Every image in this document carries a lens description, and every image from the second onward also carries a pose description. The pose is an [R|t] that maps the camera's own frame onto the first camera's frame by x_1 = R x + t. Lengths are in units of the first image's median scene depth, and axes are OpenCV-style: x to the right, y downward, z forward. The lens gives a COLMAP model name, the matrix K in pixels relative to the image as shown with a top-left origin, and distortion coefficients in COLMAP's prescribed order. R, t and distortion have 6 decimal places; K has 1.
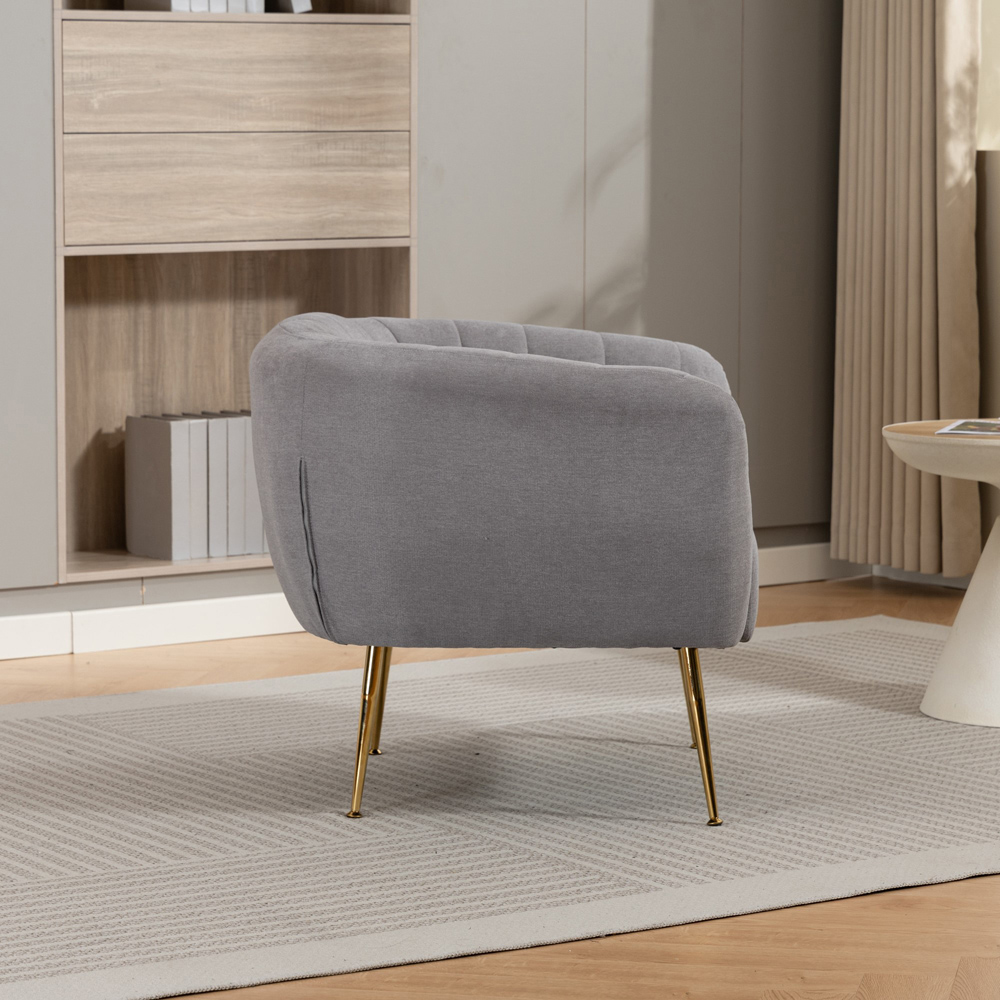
lens RADIAL K [[3619.3, 0, 509.3], [0, 3619.3, 511.7], [0, 0, 1]] dist [0.074491, 0.000000]
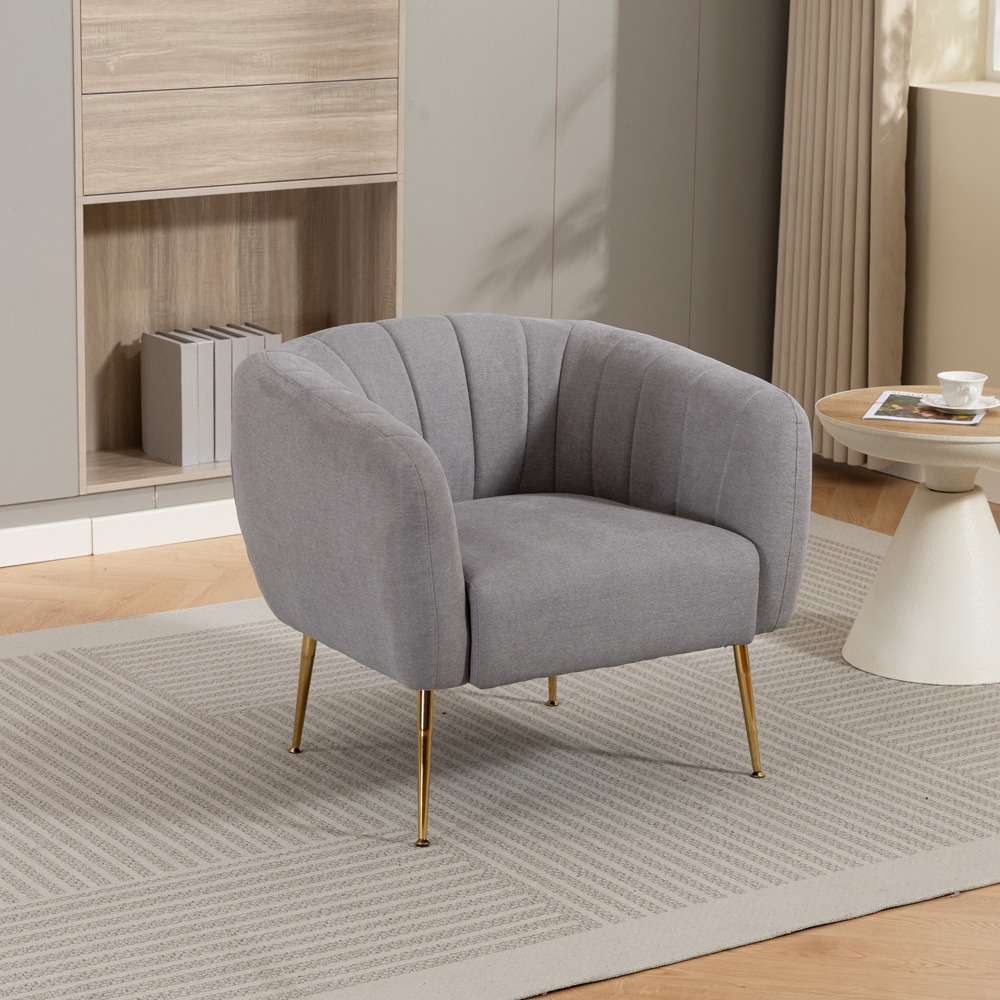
lens RADIAL K [[3012.5, 0, 494.7], [0, 3012.5, 502.6], [0, 0, 1]] dist [0.045564, 0.000000]
pose [[0.999889, 0.014544, -0.003383, 0.008382], [-0.014024, 0.992474, 0.121653, -0.104136], [0.005127, -0.121592, 0.992567, 0.080553]]
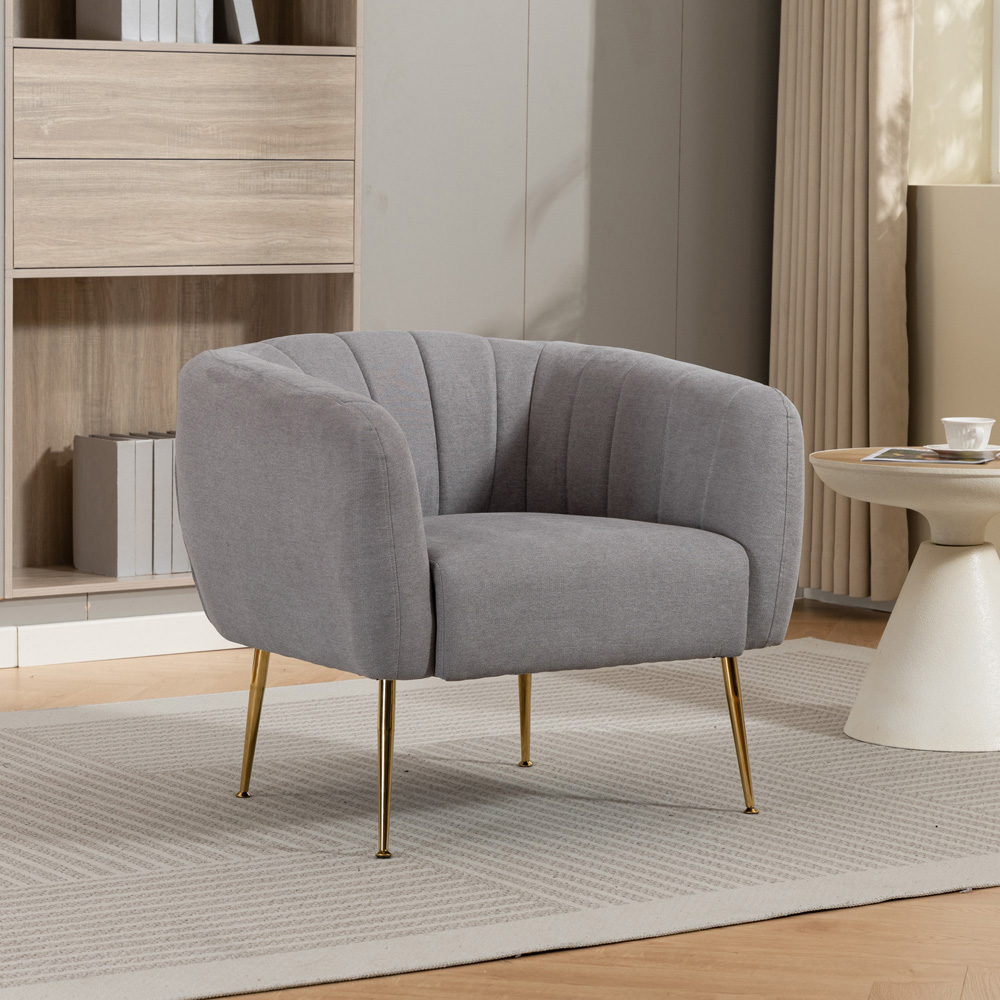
lens RADIAL K [[3432.7, 0, 478.3], [0, 3432.7, 509.1], [0, 0, 1]] dist [0.054378, 0.000000]
pose [[0.999947, 0.010264, 0.000678, 0.009273], [-0.010260, 0.999926, -0.006539, -0.000500], [-0.000745, 0.006532, 0.999978, 0.033980]]
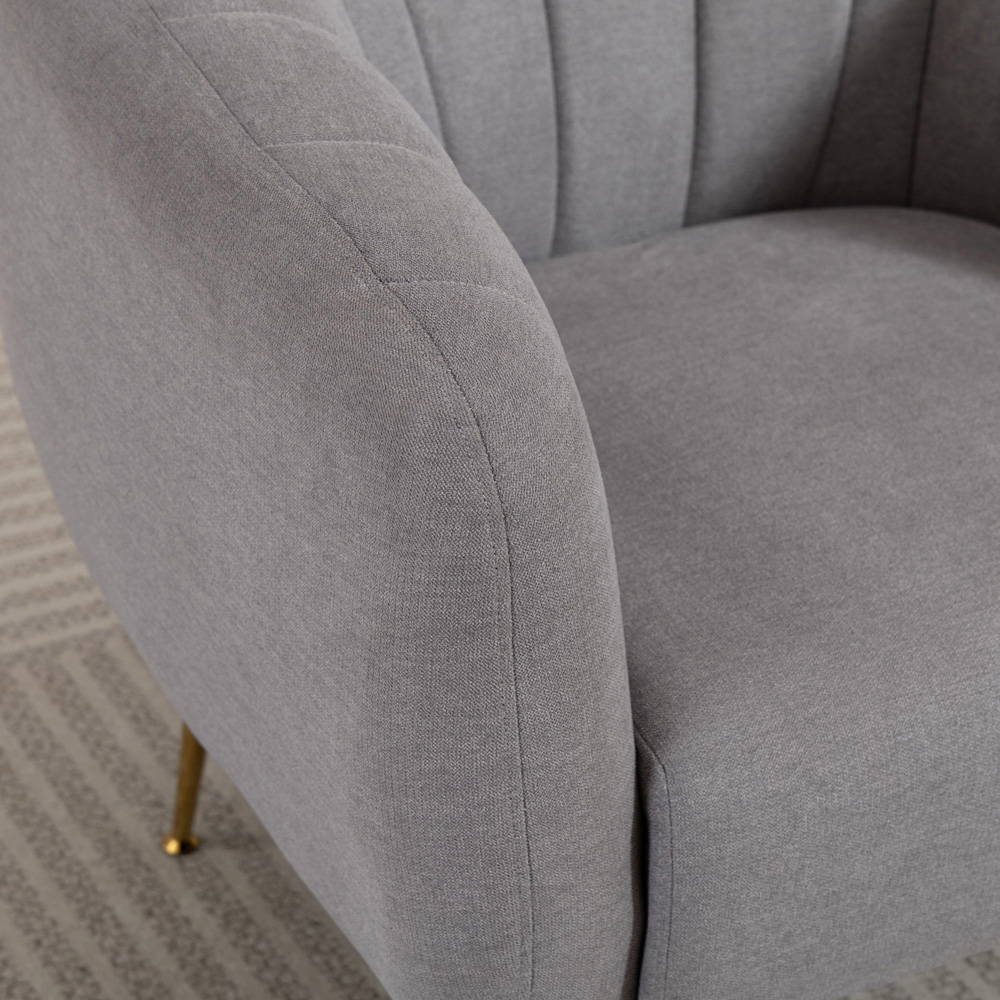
lens RADIAL K [[3012.5, 0, 501.0], [0, 3012.5, 498.7], [0, 0, 1]] dist [0.045564, 0.000000]
pose [[0.995670, 0.079146, -0.048758, -0.001871], [-0.052352, 0.910835, 0.409437, -0.100502], [0.076816, -0.405111, 0.911035, 0.626402]]
